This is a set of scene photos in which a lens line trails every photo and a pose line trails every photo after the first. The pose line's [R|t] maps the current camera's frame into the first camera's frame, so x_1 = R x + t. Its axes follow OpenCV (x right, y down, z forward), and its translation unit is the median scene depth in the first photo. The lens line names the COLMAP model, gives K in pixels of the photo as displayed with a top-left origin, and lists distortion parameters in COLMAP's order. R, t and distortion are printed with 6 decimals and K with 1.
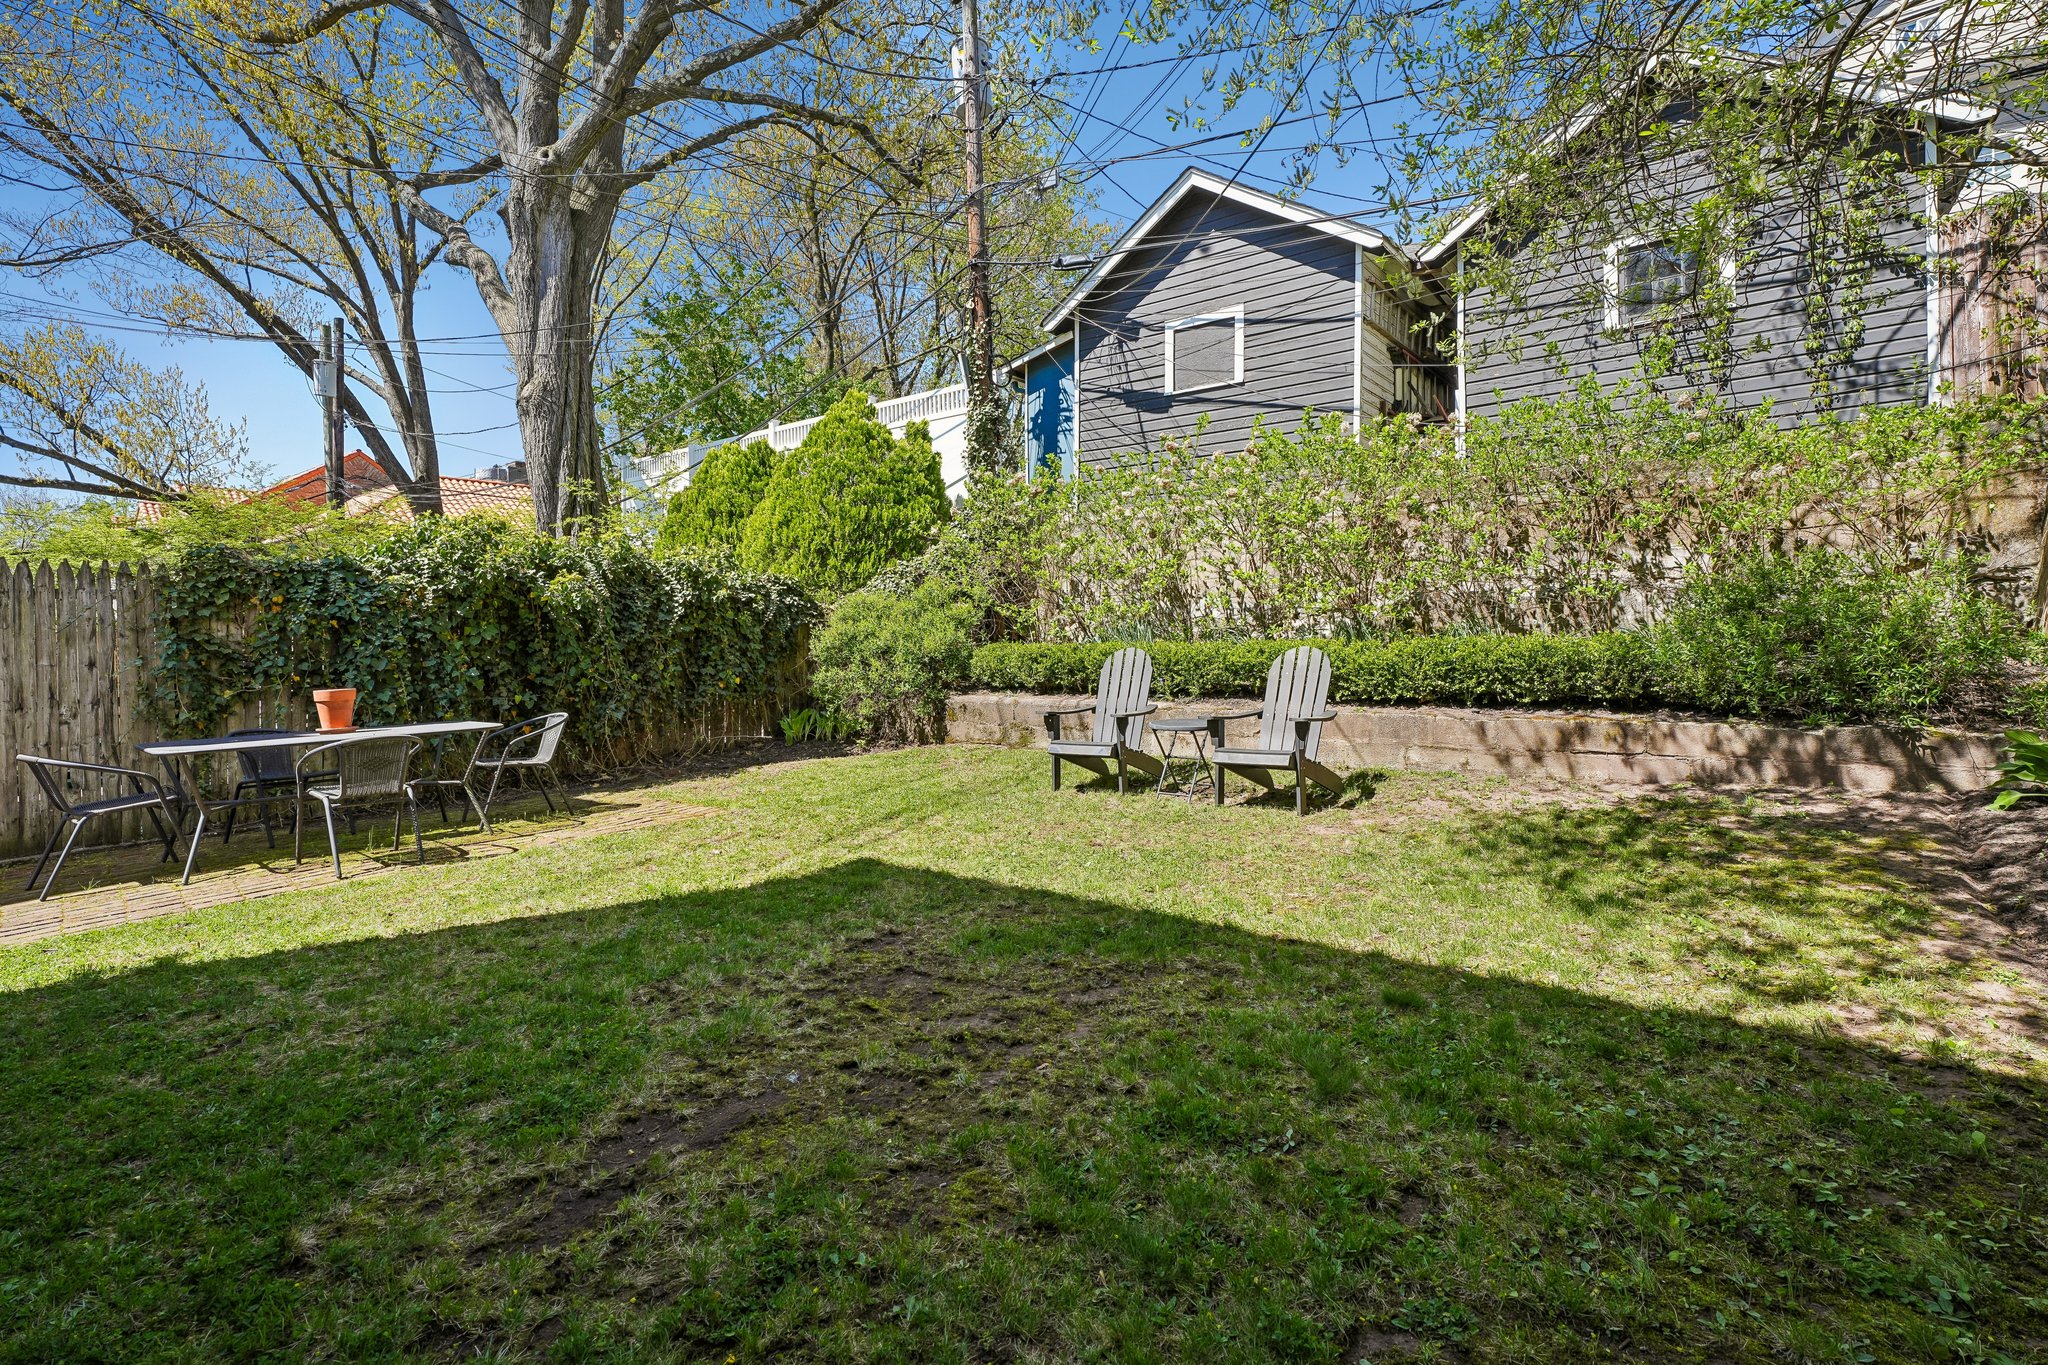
lens RADIAL K [[945.9, 0, 1014.6], [0, 945.9, 644.9], [0, 0, 1]] dist [0.006836, 0.002703]
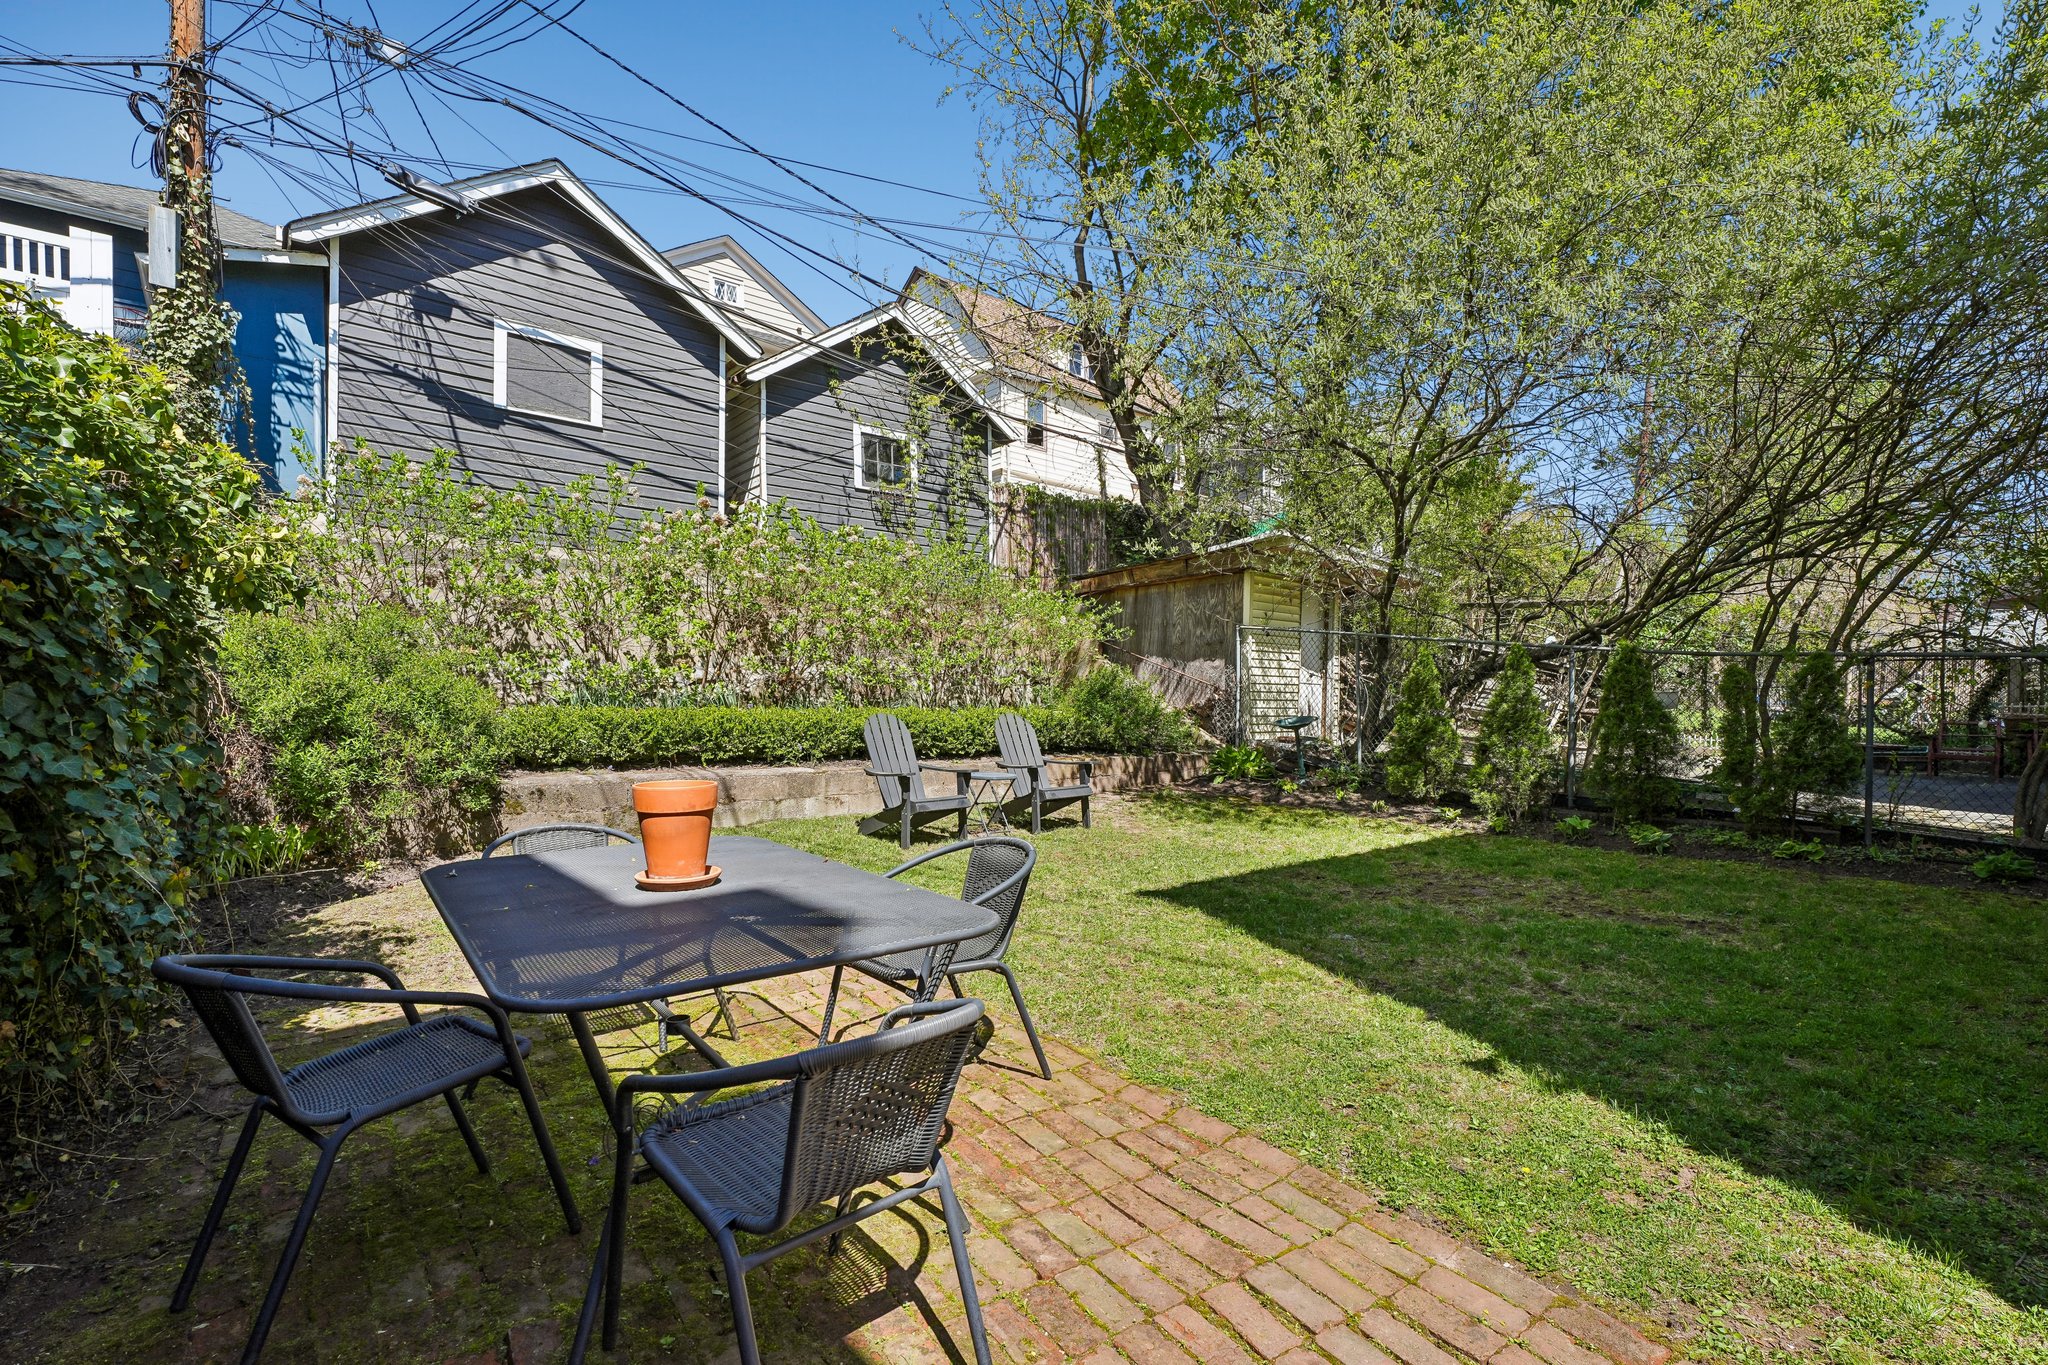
lens RADIAL K [[945.9, 0, 1058.6], [0, 945.9, 724.2], [0, 0, 1]] dist [0.006836, 0.002703]
pose [[0.202587, -0.001451, 0.979263, -0.564826], [-0.001246, 0.999998, 0.001740, 0.007462], [-0.979264, -0.001573, 0.202584, 0.374306]]
